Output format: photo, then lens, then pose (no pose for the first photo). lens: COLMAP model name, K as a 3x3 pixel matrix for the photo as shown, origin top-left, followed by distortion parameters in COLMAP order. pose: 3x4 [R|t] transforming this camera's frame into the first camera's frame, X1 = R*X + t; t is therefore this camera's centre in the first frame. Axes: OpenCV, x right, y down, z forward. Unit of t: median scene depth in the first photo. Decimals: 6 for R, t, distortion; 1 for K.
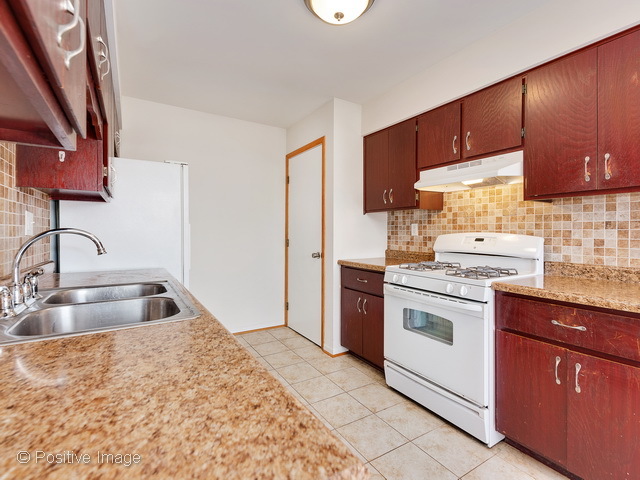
lens RADIAL K [[314.3, 0, 320.9], [0, 314.3, 228.4], [0, 0, 1]] dist [0.001512, 0.000153]
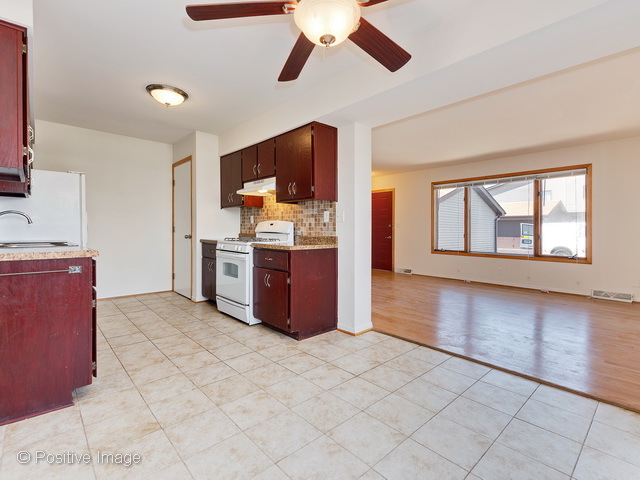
lens RADIAL K [[311.7, 0, 316.7], [0, 311.7, 232.3], [0, 0, 1]] dist [-0.000413, -0.000173]
pose [[0.981603, 0.005969, 0.190842, 0.395606], [-0.010392, 0.999700, 0.022187, 0.036342], [-0.190652, -0.023762, 0.981370, -0.706875]]
